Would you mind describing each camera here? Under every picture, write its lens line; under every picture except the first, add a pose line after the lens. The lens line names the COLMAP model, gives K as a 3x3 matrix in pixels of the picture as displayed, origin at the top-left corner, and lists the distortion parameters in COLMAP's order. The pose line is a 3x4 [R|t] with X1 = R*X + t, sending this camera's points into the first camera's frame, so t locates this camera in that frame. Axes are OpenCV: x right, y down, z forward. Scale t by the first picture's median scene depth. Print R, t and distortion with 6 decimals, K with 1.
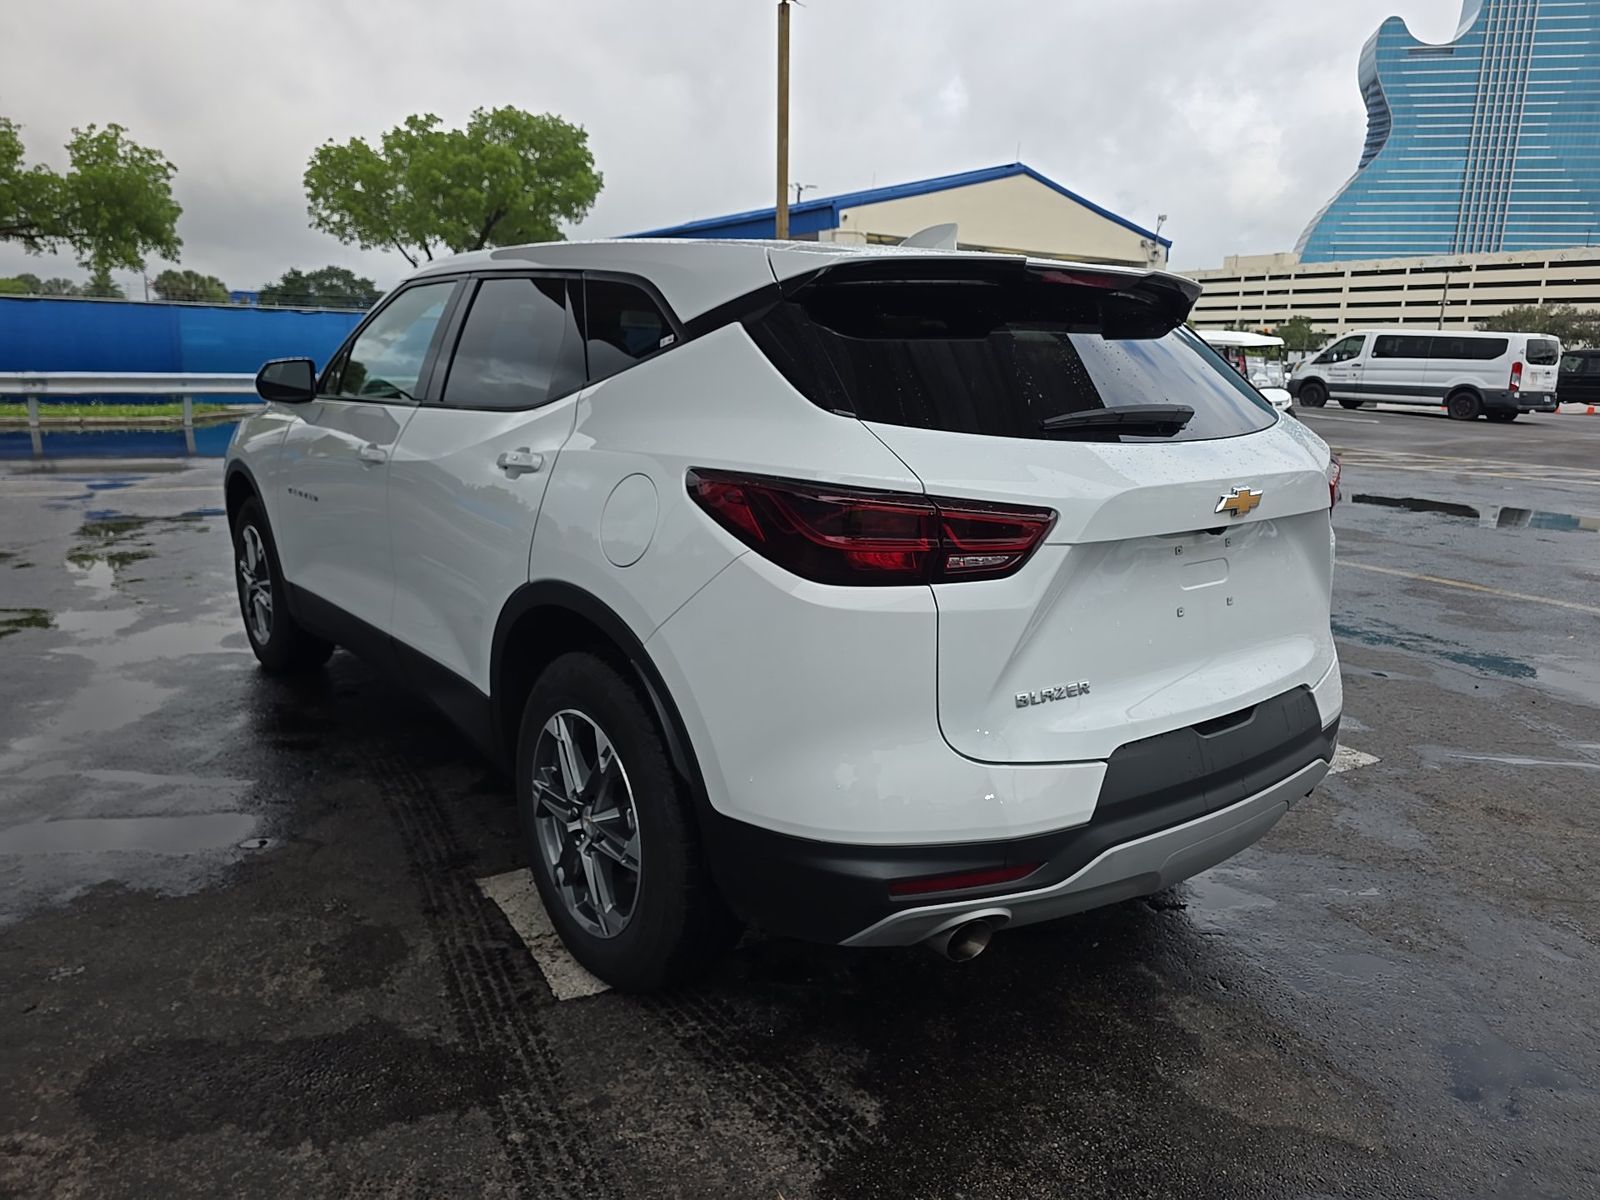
lens RADIAL K [[1094.9, 0, 803.5], [0, 1094.9, 546.8], [0, 0, 1]] dist [0.046355, -0.039535]
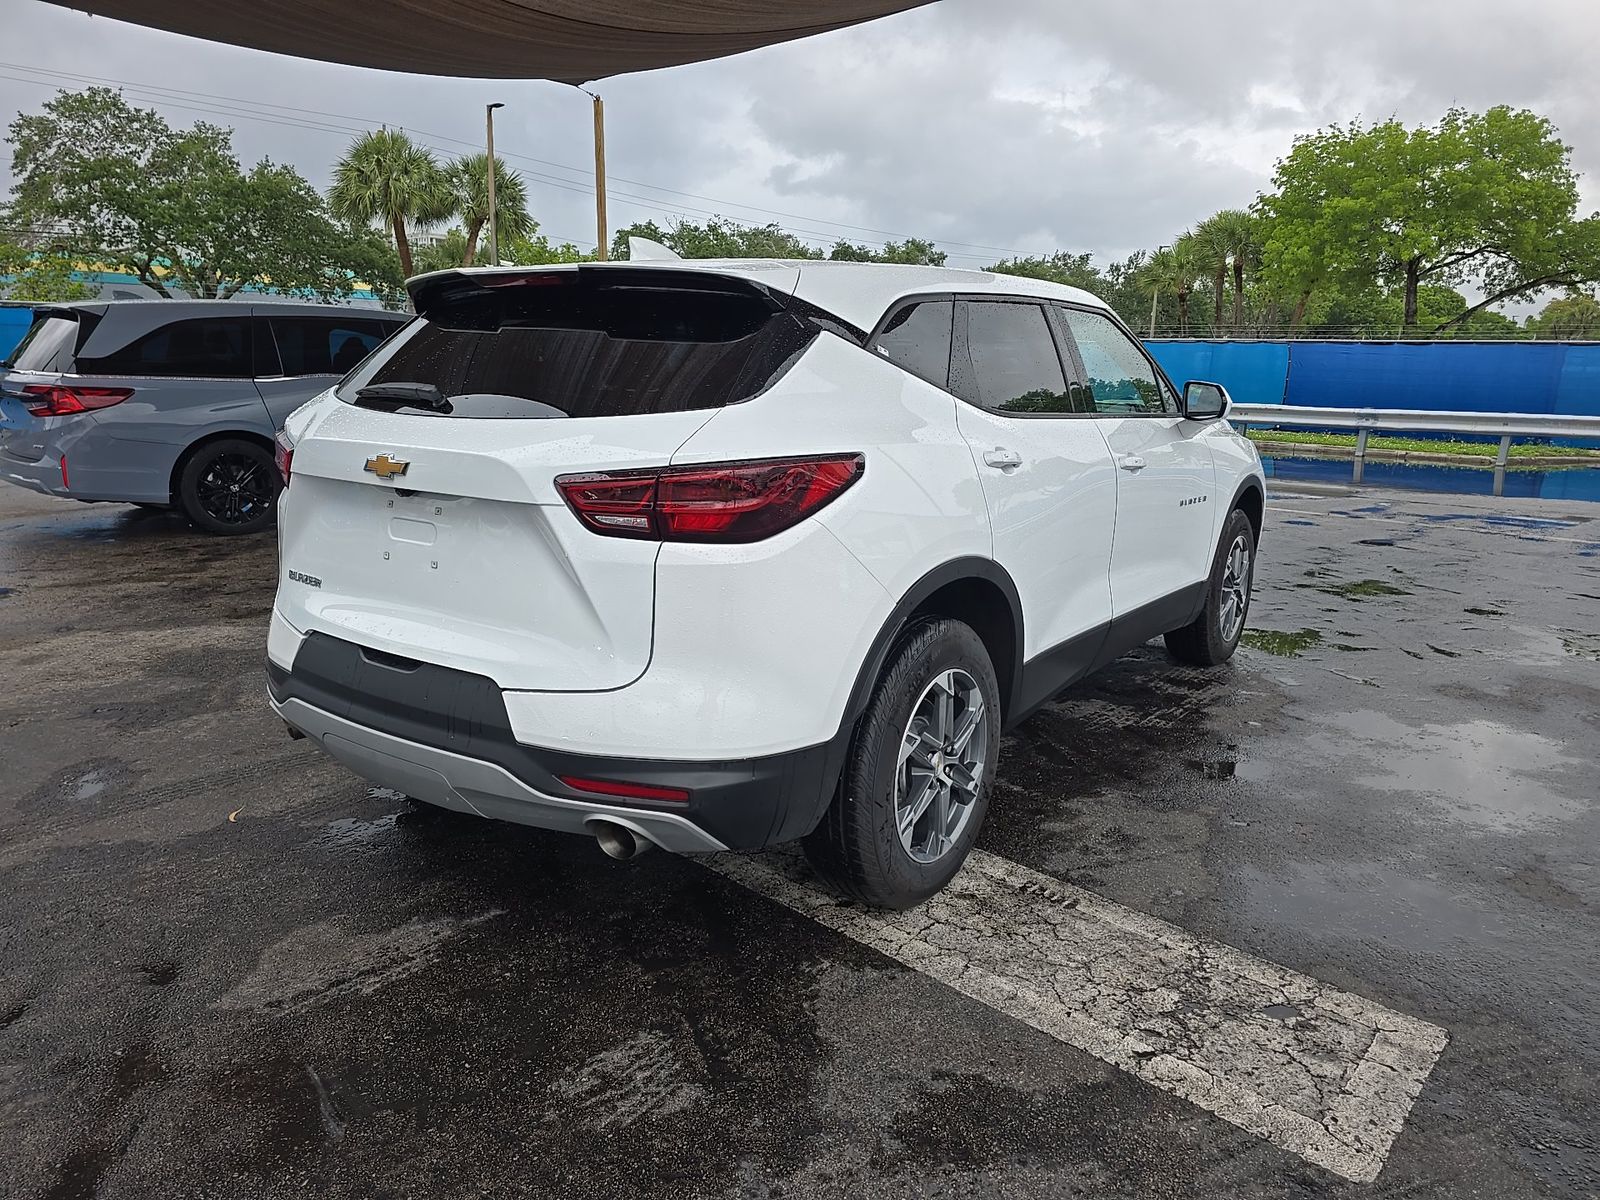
lens RADIAL K [[1094.9, 0, 803.5], [0, 1094.9, 546.8], [0, 0, 1]] dist [0.046355, -0.039535]
pose [[0.264112, 0.138352, -0.954518, 0.239491], [-0.179335, 0.979445, 0.092343, -0.021095], [0.947673, 0.146789, 0.283494, 0.162823]]
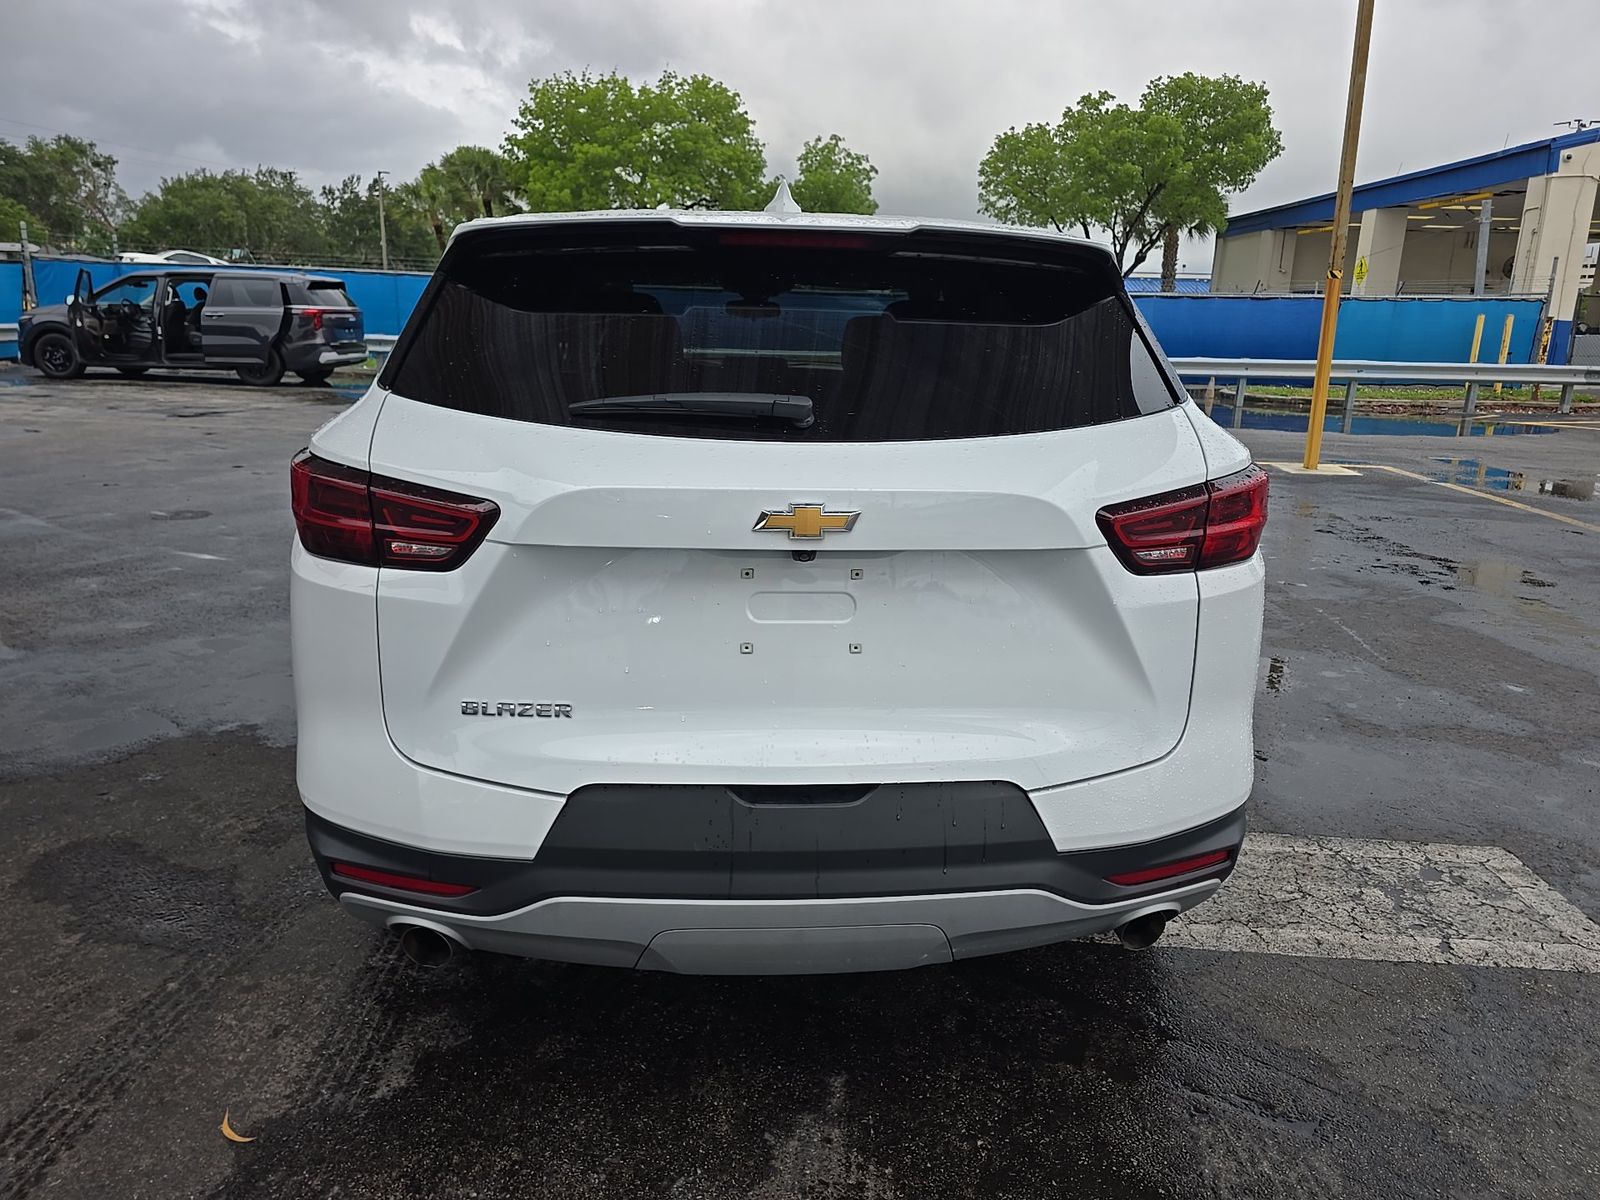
lens RADIAL K [[1094.9, 0, 803.5], [0, 1094.9, 546.8], [0, 0, 1]] dist [0.046355, -0.039535]
pose [[0.818090, 0.113878, -0.563702, 0.123674], [-0.102719, 0.993371, 0.051604, -0.009164], [0.565842, 0.015686, 0.824364, 0.053186]]
